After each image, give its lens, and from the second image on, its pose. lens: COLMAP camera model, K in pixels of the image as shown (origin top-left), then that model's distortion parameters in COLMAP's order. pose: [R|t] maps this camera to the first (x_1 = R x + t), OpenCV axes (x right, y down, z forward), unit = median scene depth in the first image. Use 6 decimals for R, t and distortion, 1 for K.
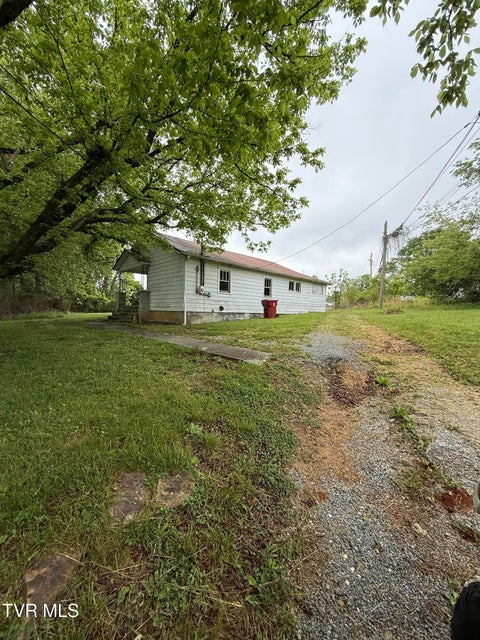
lens RADIAL K [[253.5, 0, 240.2], [0, 253.5, 318.3], [0, 0, 1]] dist [-0.002884, 0.000856]
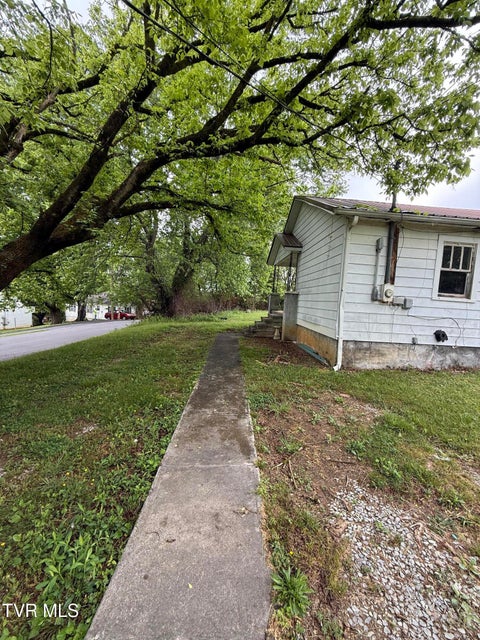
lens RADIAL K [[253.5, 0, 239.7], [0, 253.5, 316.6], [0, 0, 1]] dist [-0.002884, 0.000856]
pose [[0.733664, 0.063549, -0.676535, -0.038336], [-0.057412, 0.997854, 0.031472, -0.068614], [0.677083, 0.015751, 0.735738, 0.490347]]
